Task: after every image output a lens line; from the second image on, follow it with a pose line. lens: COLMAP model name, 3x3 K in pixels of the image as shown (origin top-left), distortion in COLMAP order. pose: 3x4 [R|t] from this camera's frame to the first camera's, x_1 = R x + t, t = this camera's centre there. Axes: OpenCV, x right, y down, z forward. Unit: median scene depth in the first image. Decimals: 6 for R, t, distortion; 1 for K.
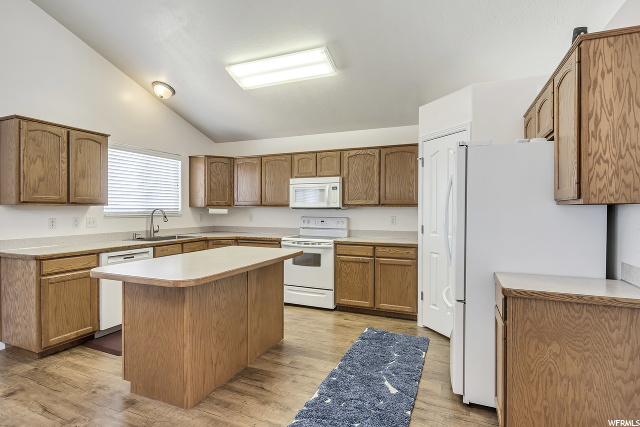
lens RADIAL K [[329.4, 0, 317.4], [0, 329.4, 213.2], [0, 0, 1]] dist [0.002887, -0.001247]
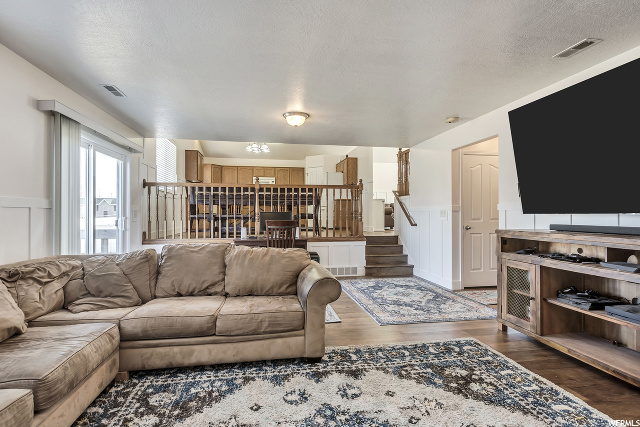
lens RADIAL K [[329.4, 0, 319.6], [0, 329.4, 213.0], [0, 0, 1]] dist [0.002887, -0.001247]
pose [[0.844367, -0.008858, 0.535691, -1.219323], [0.012632, 0.999915, -0.003377, 0.215985], [-0.535616, 0.009618, 0.844407, -1.629401]]
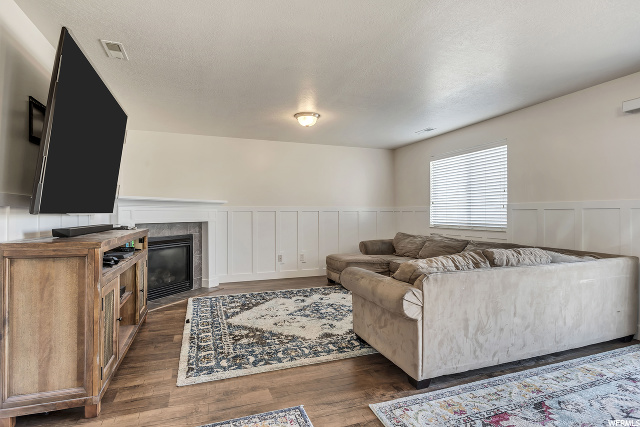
lens RADIAL K [[329.4, 0, 320.8], [0, 329.4, 214.5], [0, 0, 1]] dist [0.002887, -0.001247]
pose [[-0.733520, -0.011220, -0.679576, 3.334930], [-0.015149, 0.999885, -0.000158, 0.219372], [0.679499, 0.010179, -0.733605, 3.501805]]
